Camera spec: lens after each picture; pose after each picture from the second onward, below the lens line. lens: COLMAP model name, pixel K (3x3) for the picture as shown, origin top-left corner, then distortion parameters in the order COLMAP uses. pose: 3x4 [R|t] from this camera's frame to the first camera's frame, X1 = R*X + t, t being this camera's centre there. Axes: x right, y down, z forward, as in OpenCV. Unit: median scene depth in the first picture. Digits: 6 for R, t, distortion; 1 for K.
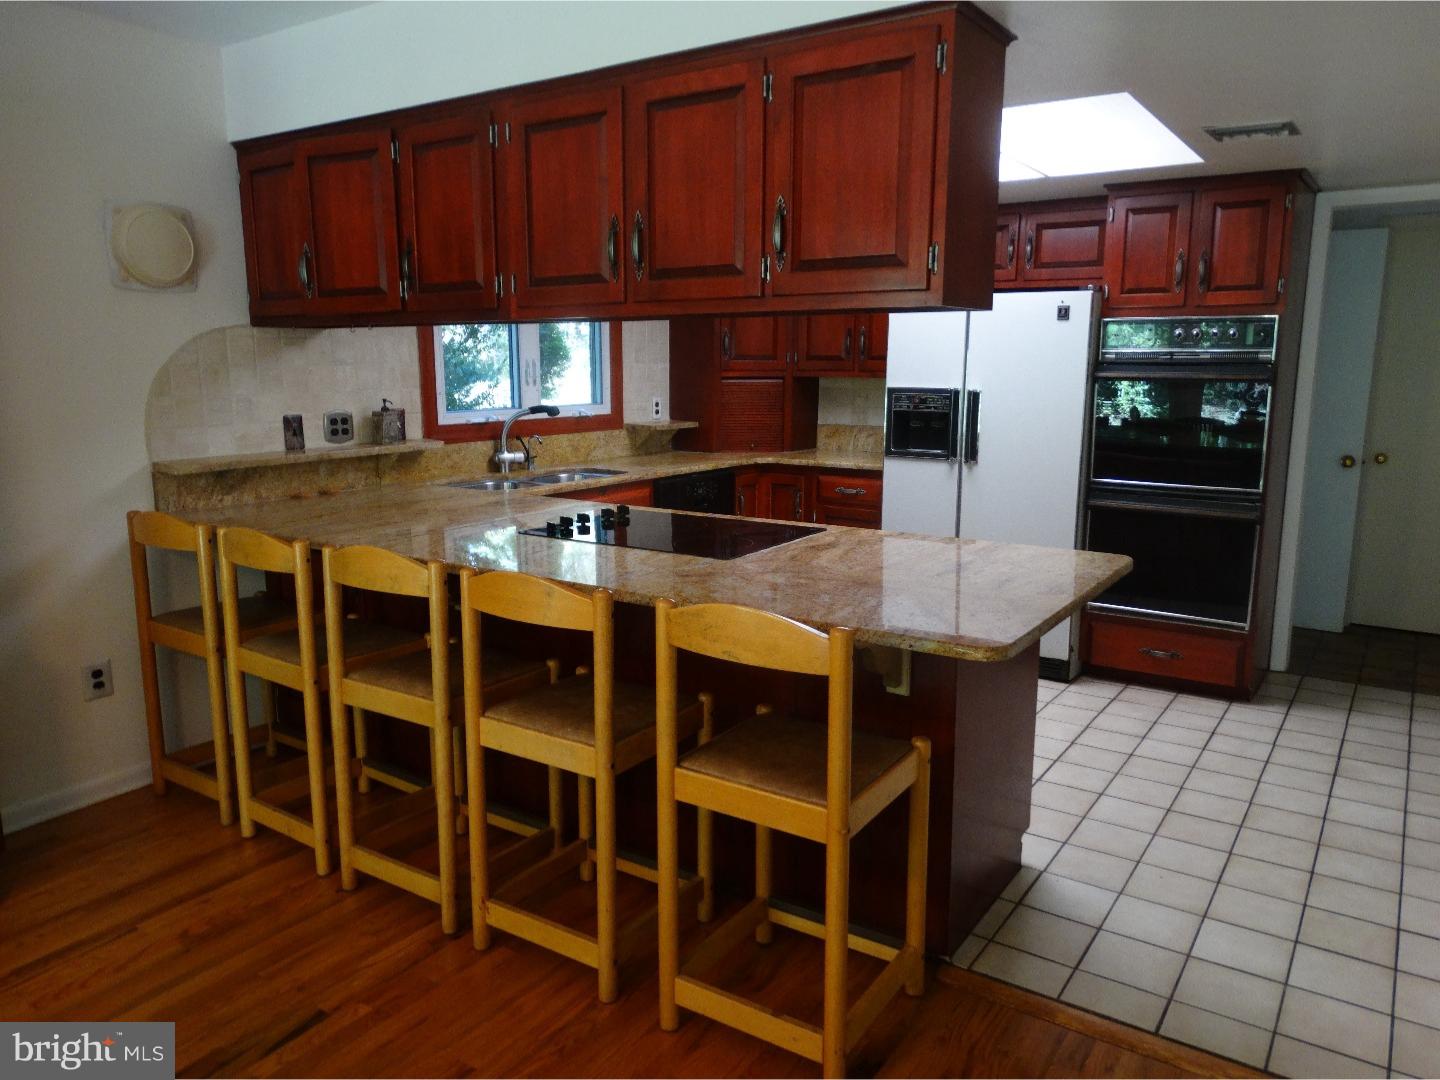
lens RADIAL K [[1027.0, 0, 720.4], [0, 1027.0, 540.1], [0, 0, 1]] dist [-0.002026, 0.000366]
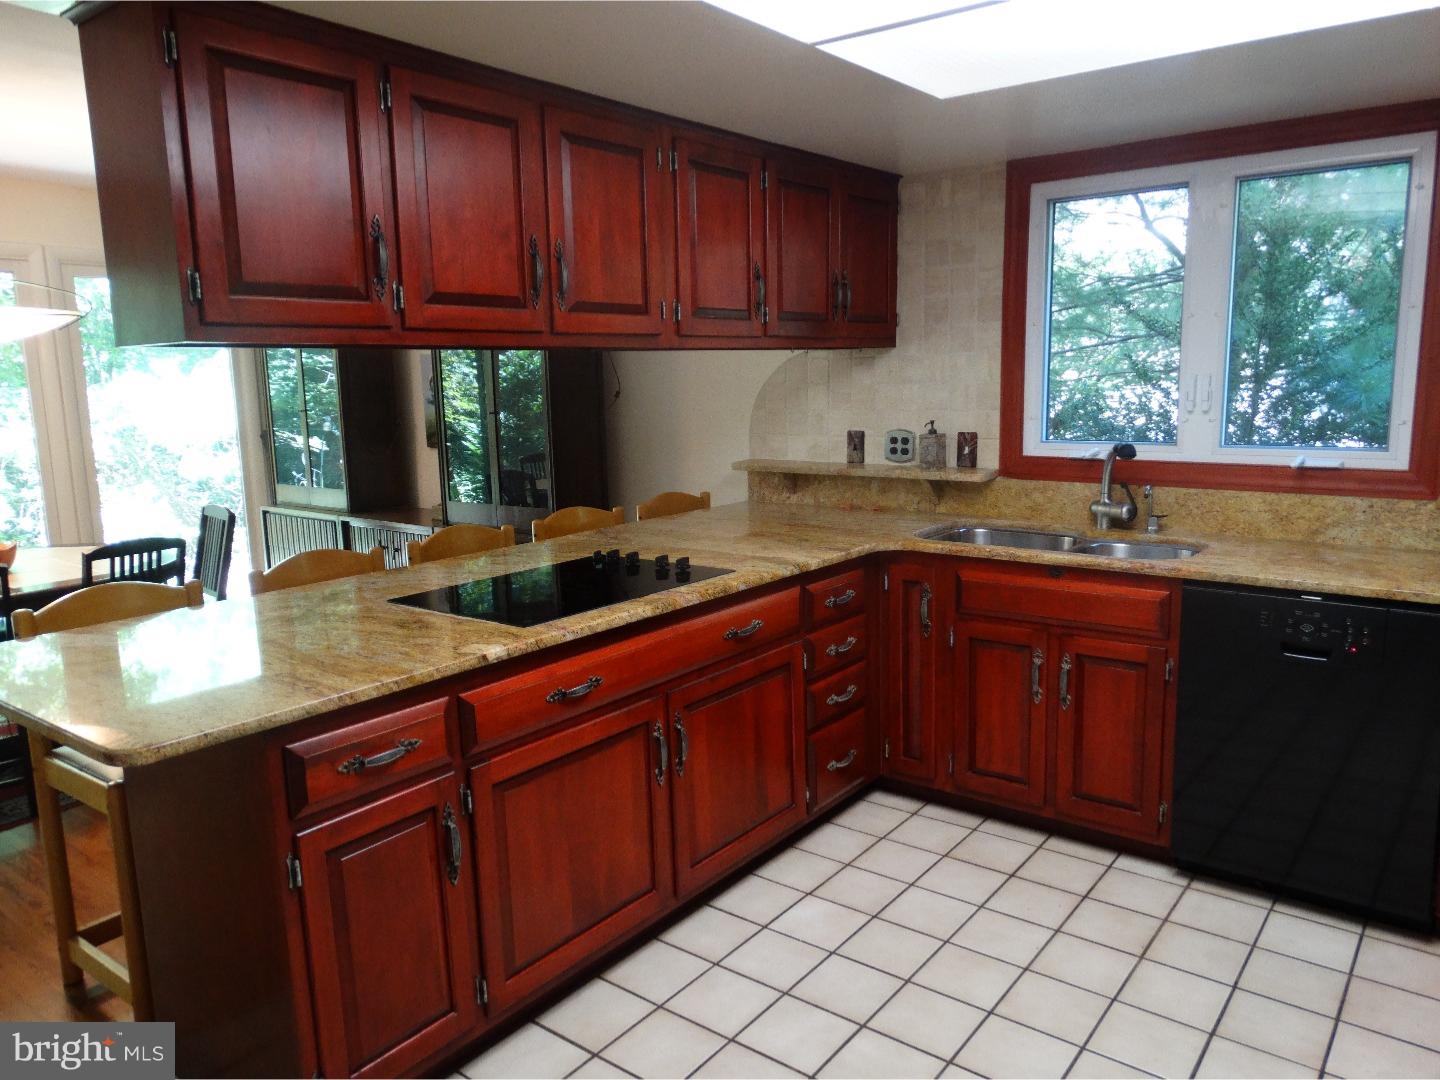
lens RADIAL K [[1027.0, 0, 721.7], [0, 1027.0, 537.6], [0, 0, 1]] dist [-0.002026, 0.000366]
pose [[-0.058512, 0.167149, -0.984194, 0.642992], [-0.153400, 0.972669, 0.174311, -0.175435], [0.986430, 0.161174, -0.031272, 0.900429]]
